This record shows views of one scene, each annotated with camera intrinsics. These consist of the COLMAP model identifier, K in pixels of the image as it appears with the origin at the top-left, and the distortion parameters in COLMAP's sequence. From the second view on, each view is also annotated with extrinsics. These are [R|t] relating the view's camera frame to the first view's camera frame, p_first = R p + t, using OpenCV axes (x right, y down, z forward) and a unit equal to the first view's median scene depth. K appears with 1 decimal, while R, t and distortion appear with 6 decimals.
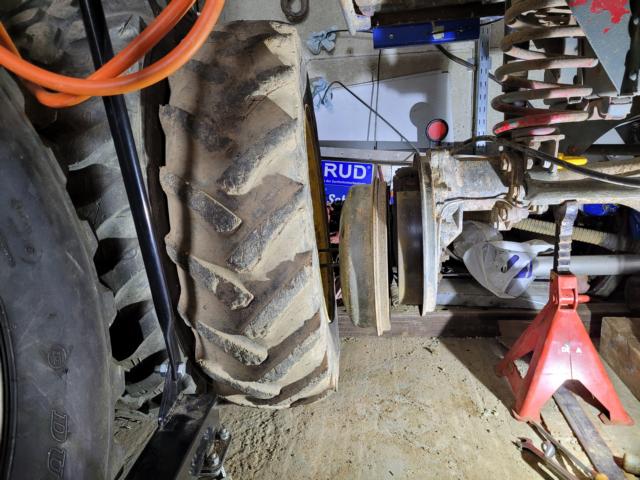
lens RADIAL K [[494.3, 0, 320.0], [0, 494.3, 240.0], [0, 0, 1]] dist [0.054312, -0.057081]
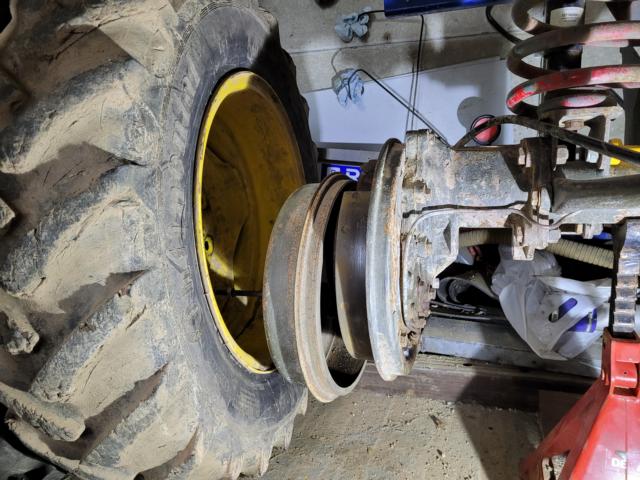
lens RADIAL K [[494.3, 0, 320.0], [0, 494.3, 240.0], [0, 0, 1]] dist [0.054312, -0.057081]
pose [[0.979536, 0.054931, -0.193629, 0.243548], [-0.062884, 0.997401, -0.035168, -0.006471], [0.191194, 0.046625, 0.980444, 0.327389]]
